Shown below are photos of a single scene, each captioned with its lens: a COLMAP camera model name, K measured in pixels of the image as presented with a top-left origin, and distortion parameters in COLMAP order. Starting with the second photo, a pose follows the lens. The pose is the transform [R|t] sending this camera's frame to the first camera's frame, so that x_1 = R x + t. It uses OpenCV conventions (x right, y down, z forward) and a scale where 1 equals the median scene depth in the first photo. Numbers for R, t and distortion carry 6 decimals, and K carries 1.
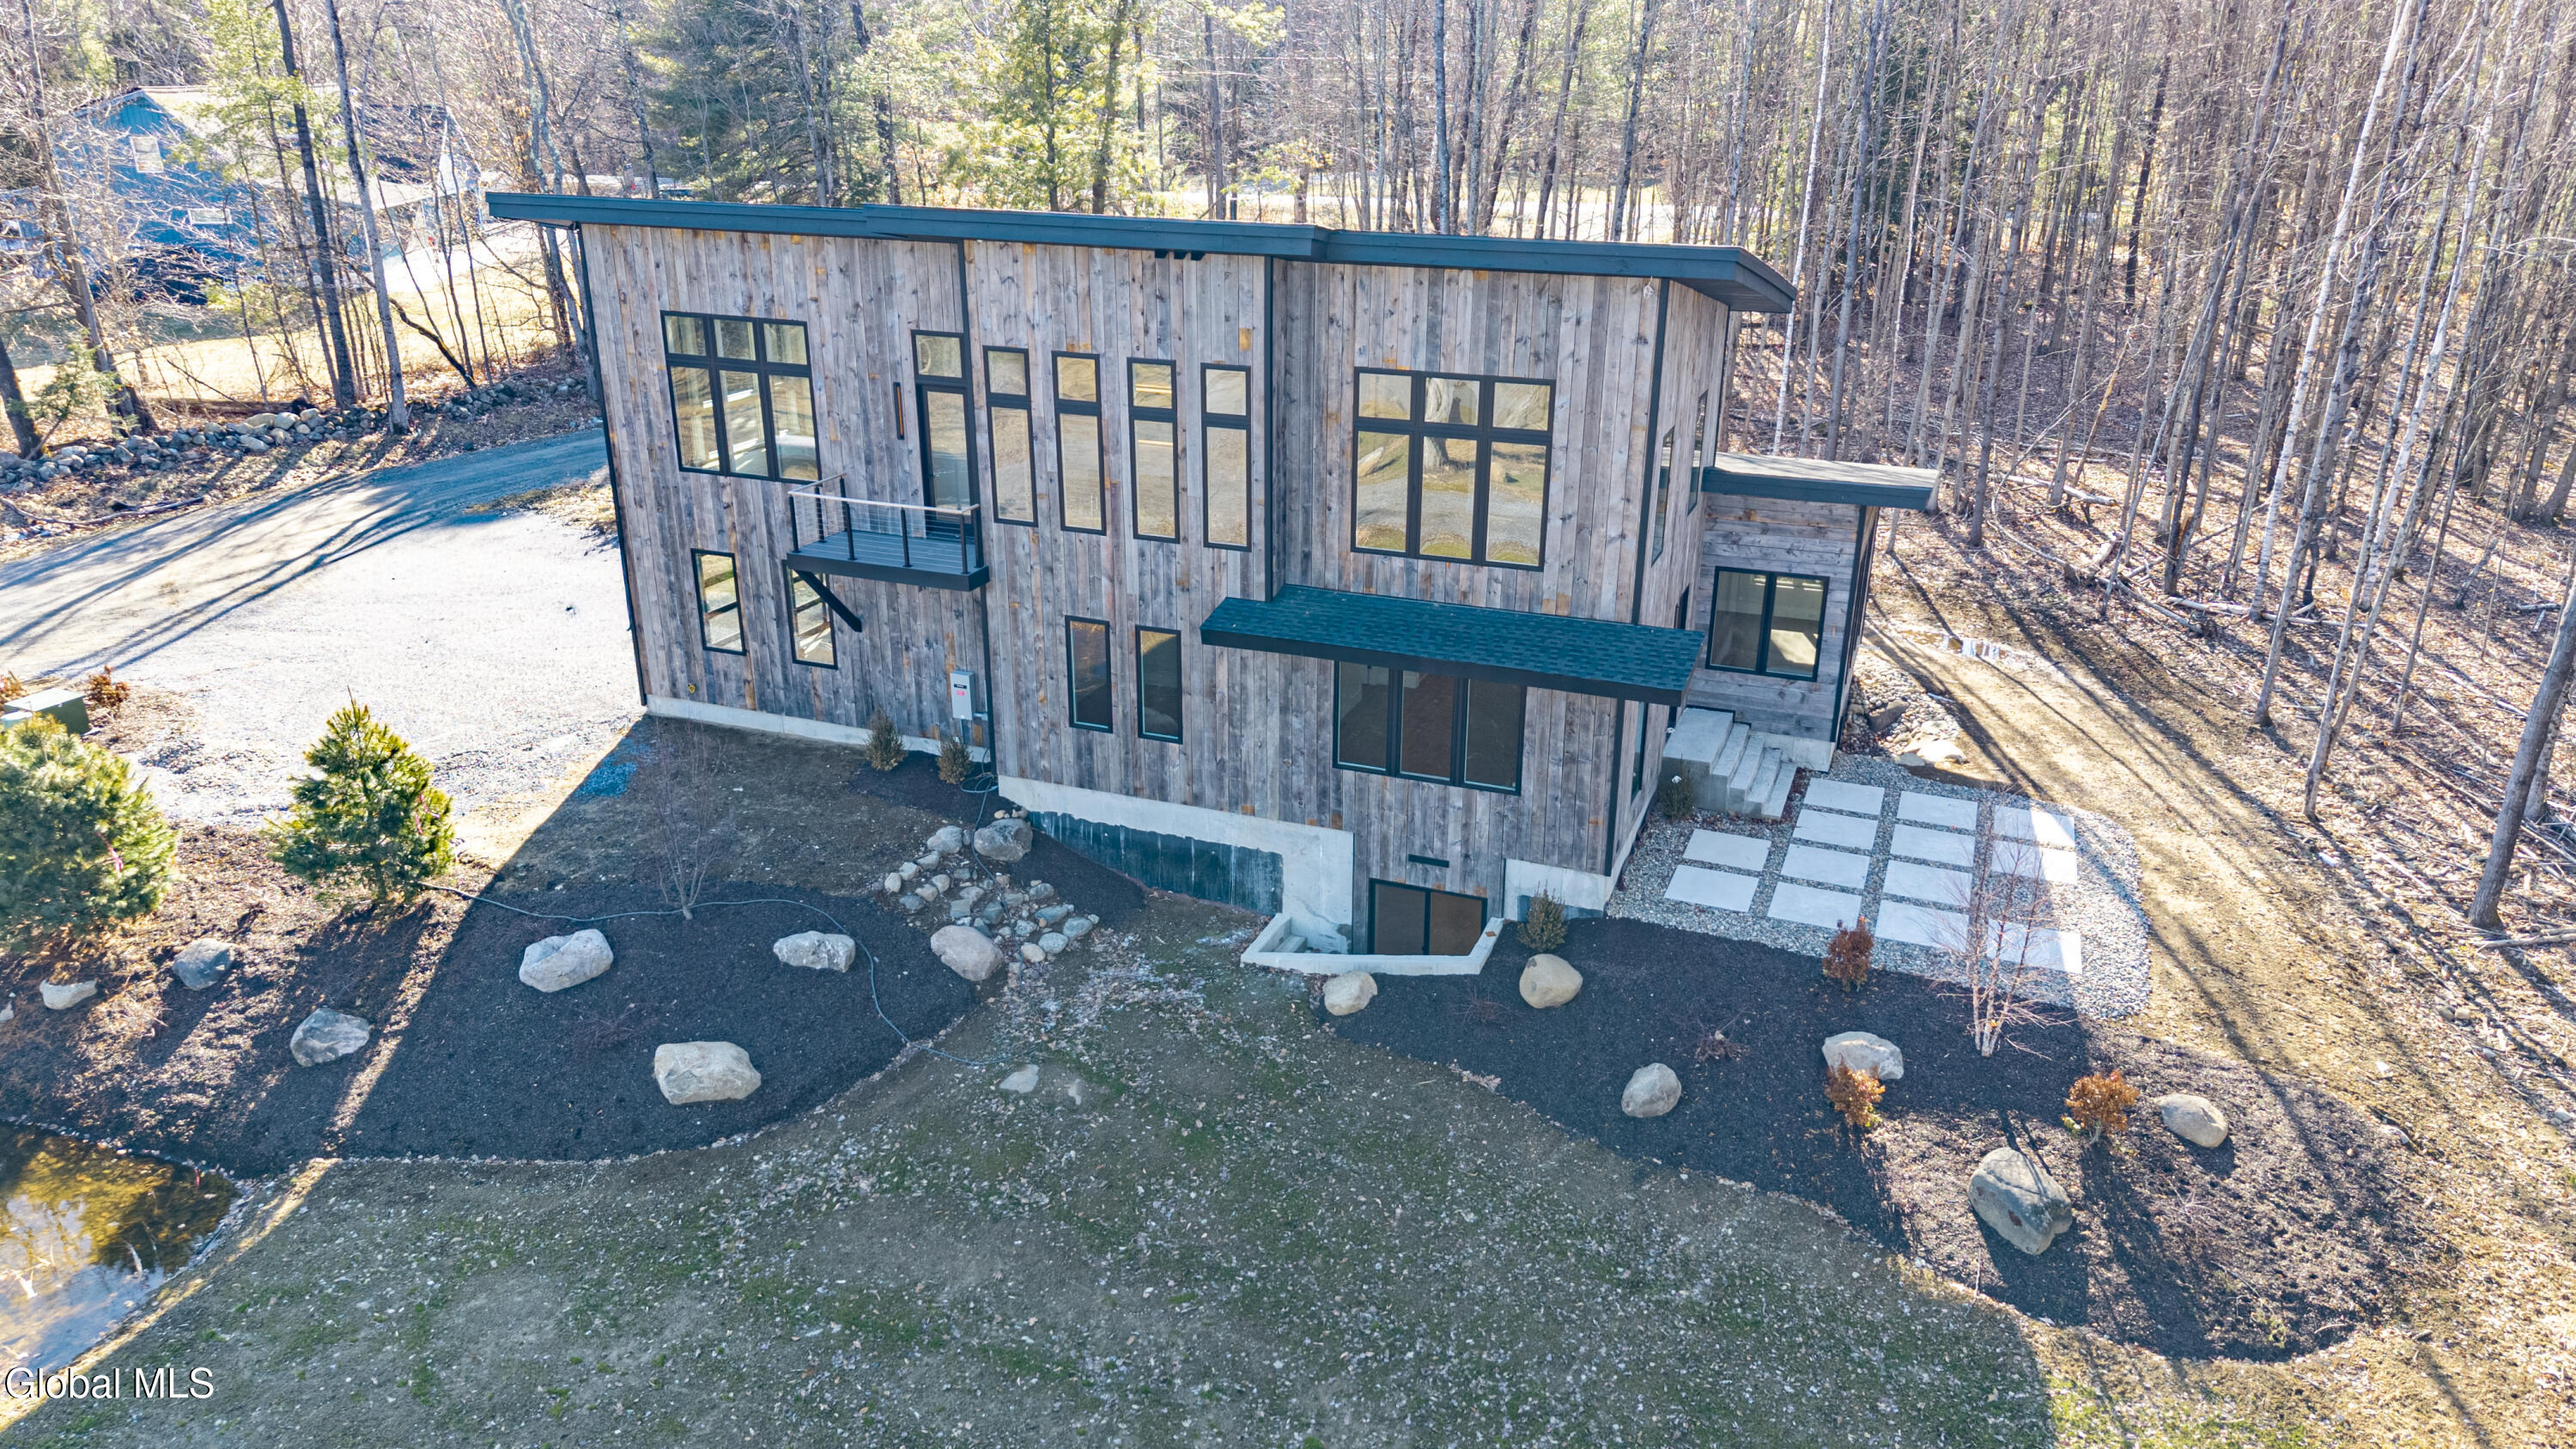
lens RADIAL K [[1710.1, 0, 1303.8], [0, 1710.1, 723.7], [0, 0, 1]] dist [0.049823, -0.037682]
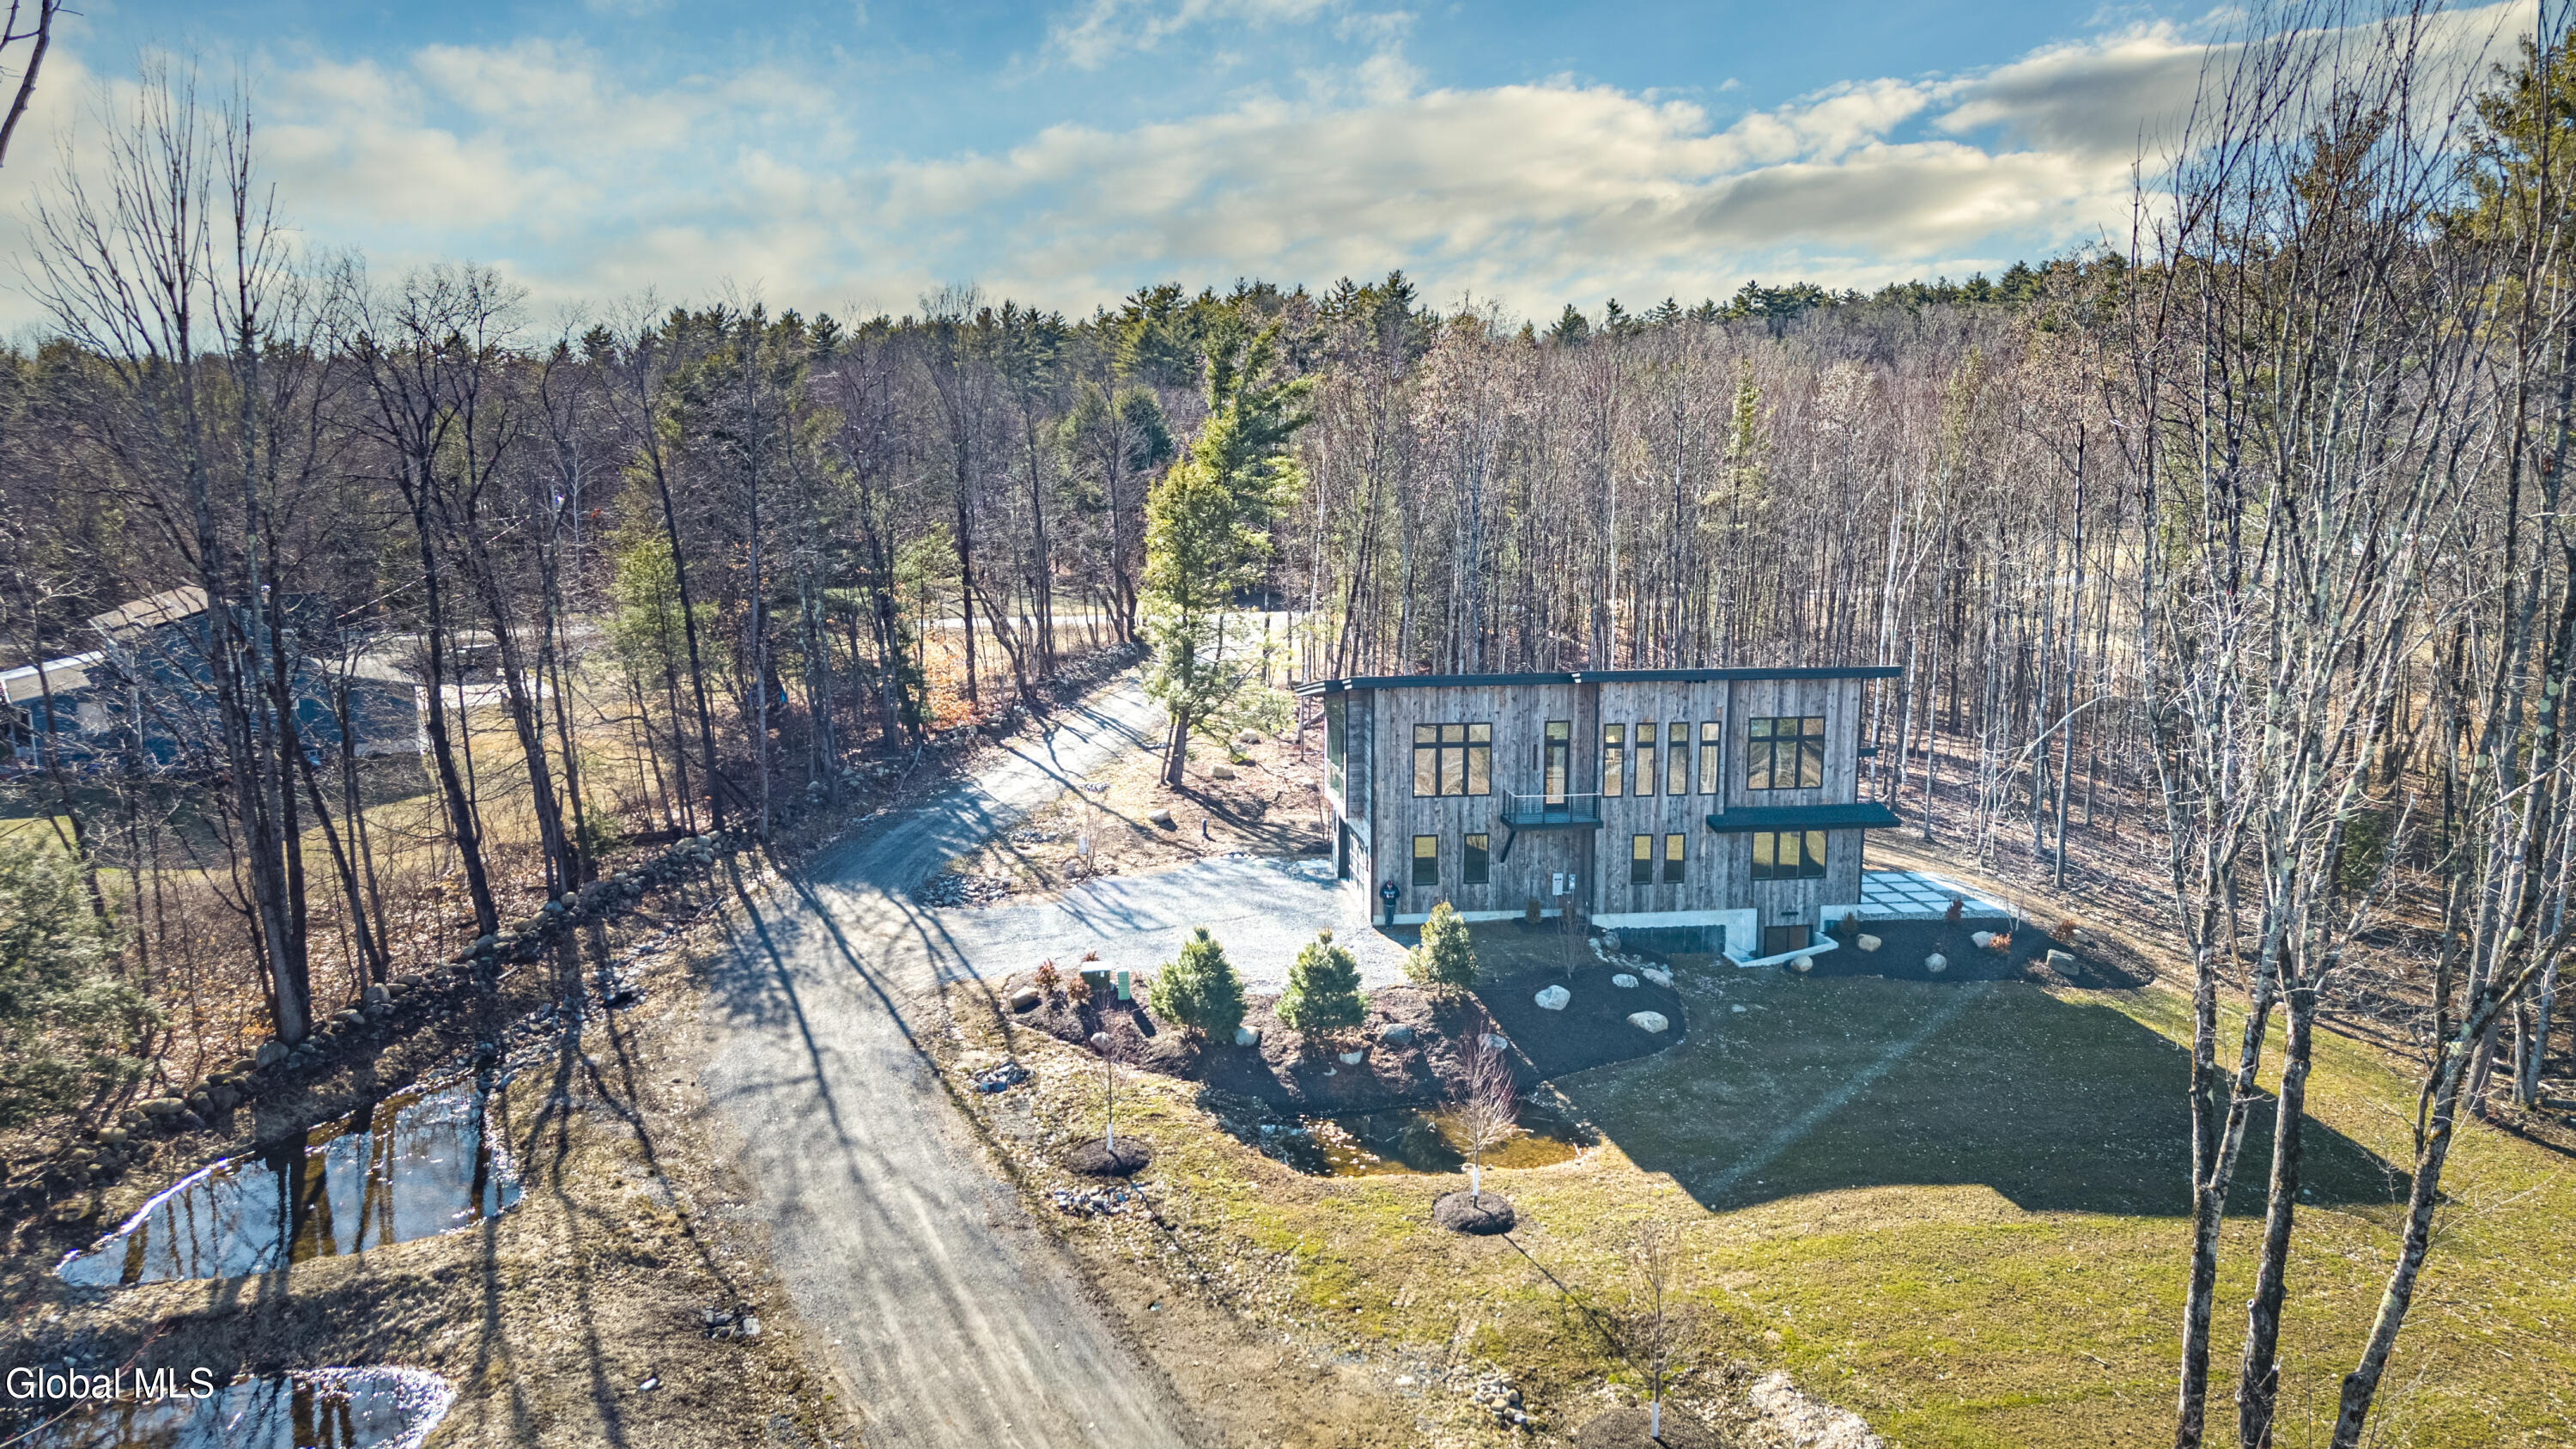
lens RADIAL K [[1710.1, 0, 1265.9], [0, 1710.1, 698.3], [0, 0, 1]] dist [0.049823, -0.037682]
pose [[0.869911, -0.076884, 0.487179, -1.771802], [0.182894, 0.967636, -0.173869, 0.074420], [-0.458044, 0.240353, 0.855819, -0.838463]]
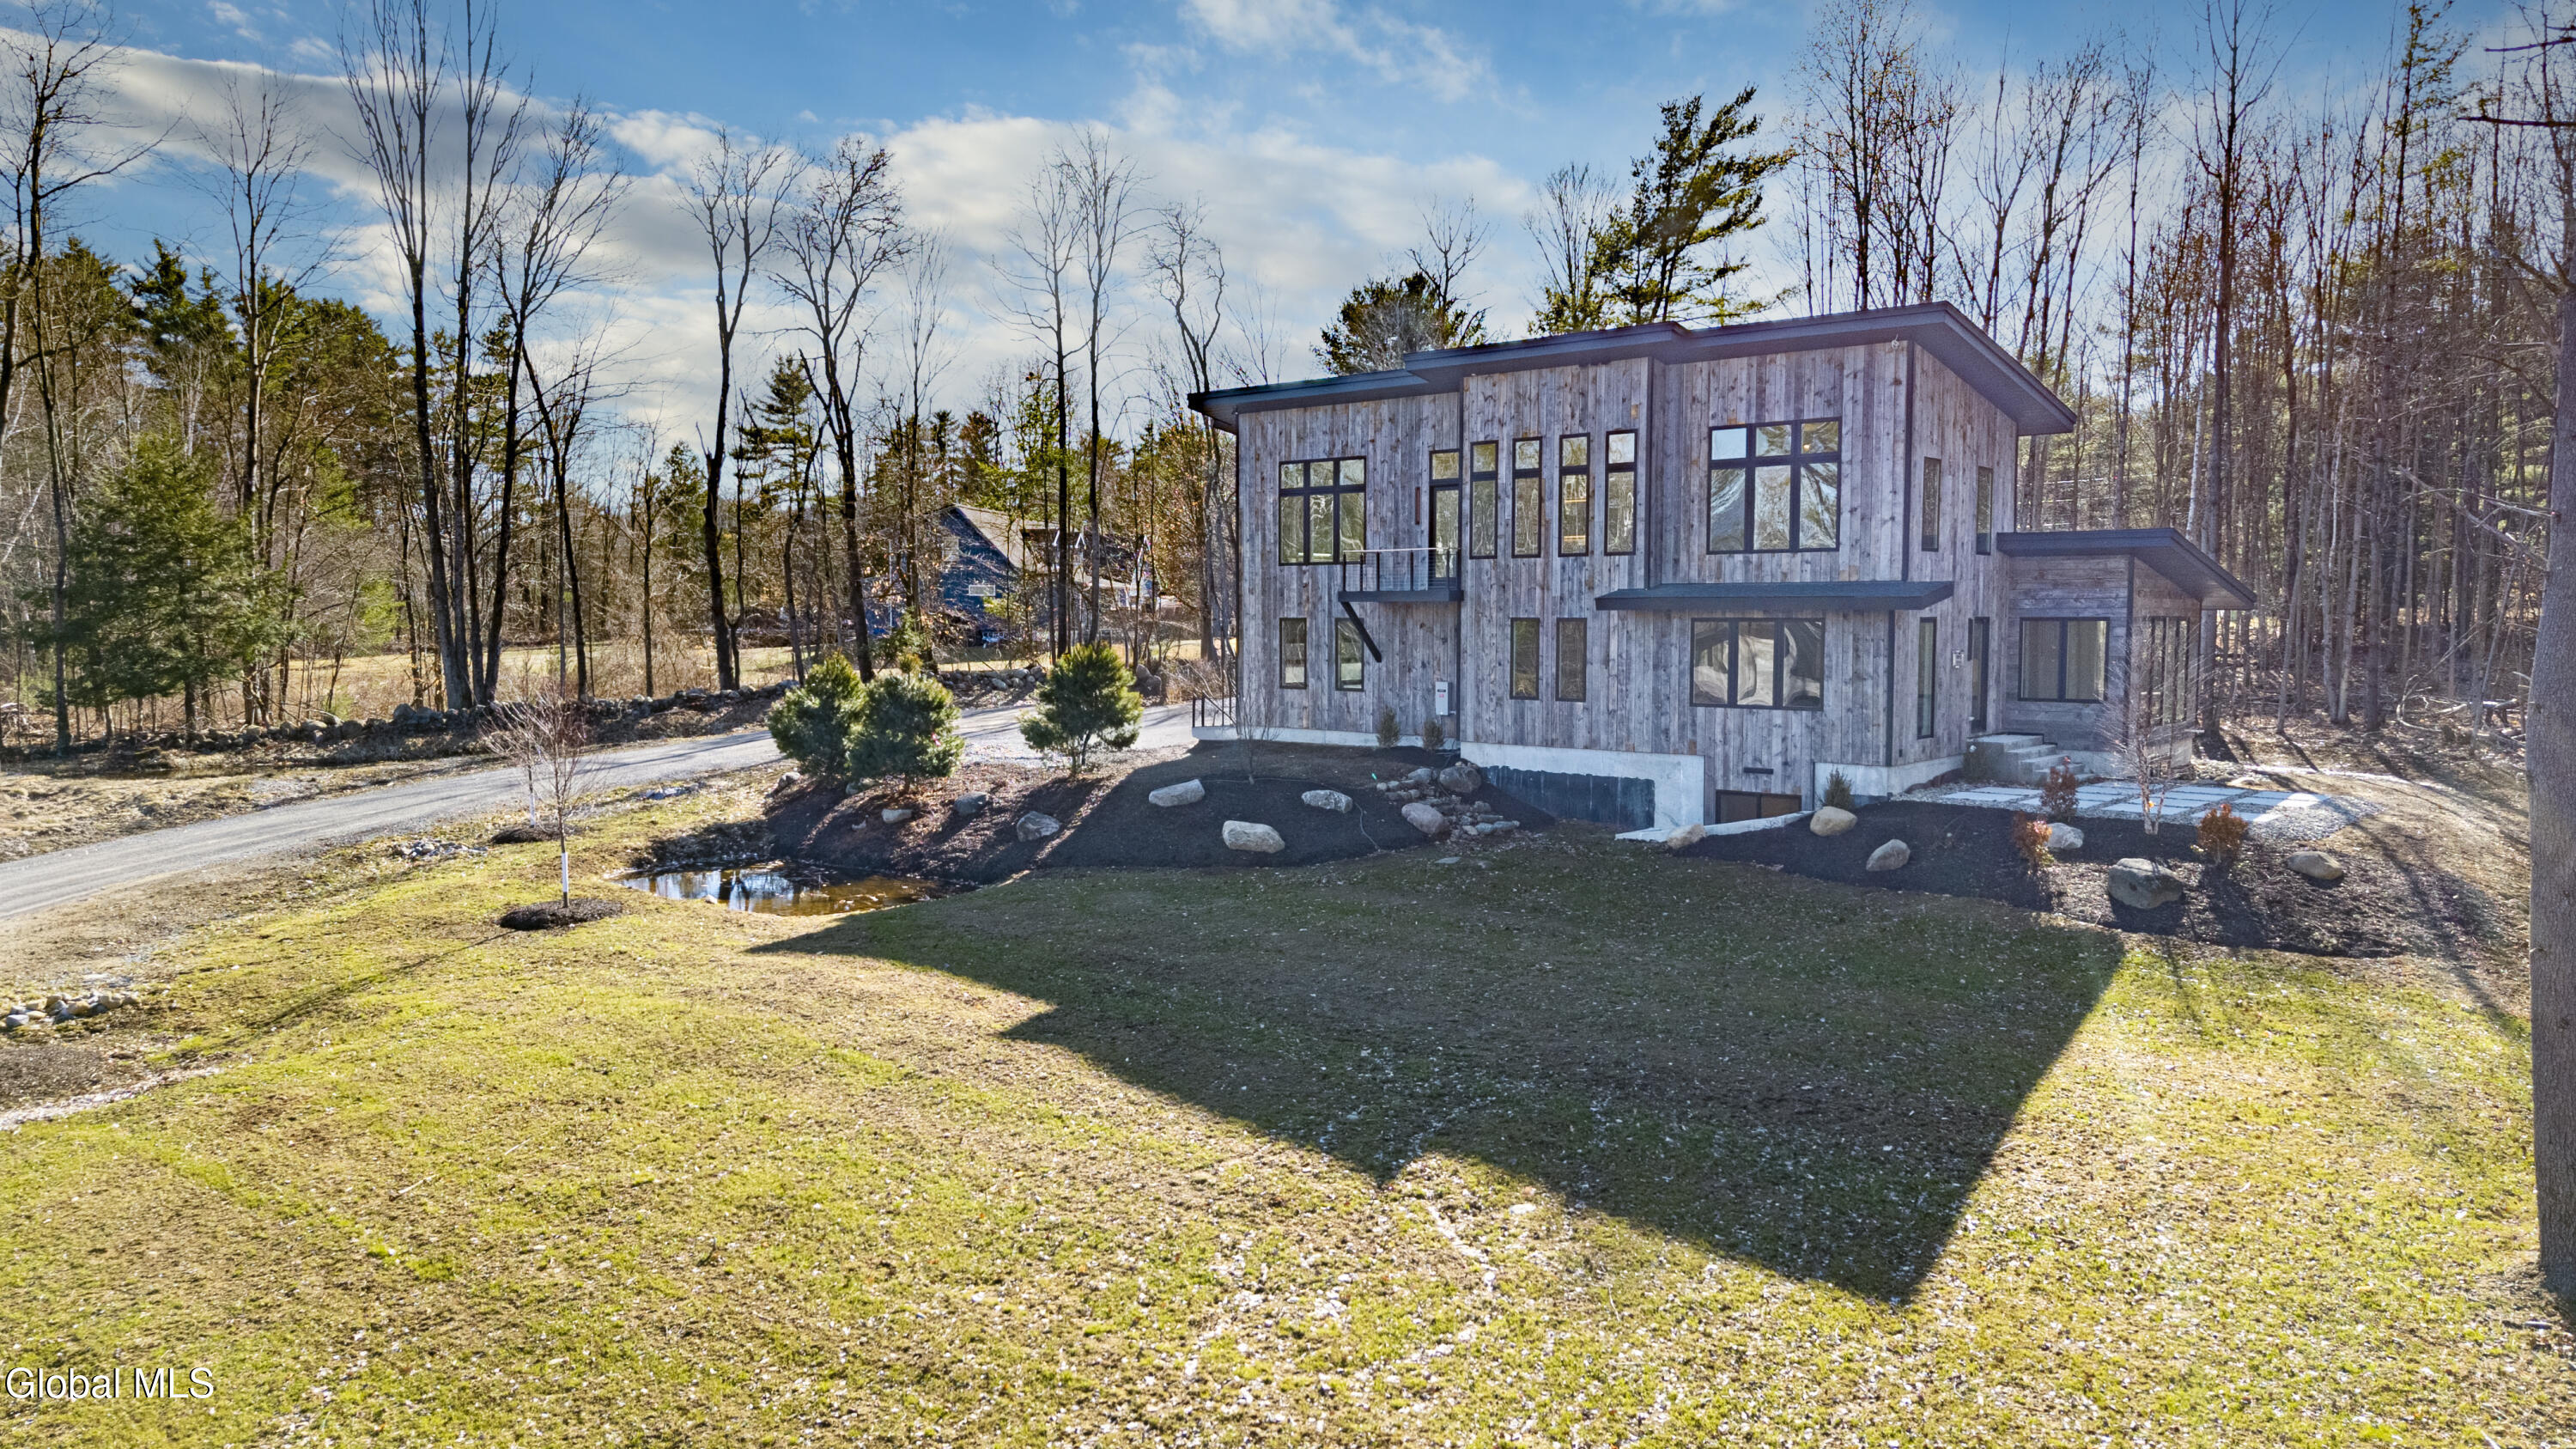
lens RADIAL K [[1710.1, 0, 1286.6], [0, 1710.1, 714.4], [0, 0, 1]] dist [0.049823, -0.037682]
pose [[0.941730, 0.013528, -0.336097, 0.181736], [-0.114356, 0.952551, -0.282081, 0.474689], [0.316334, 0.304079, 0.898593, -0.372320]]
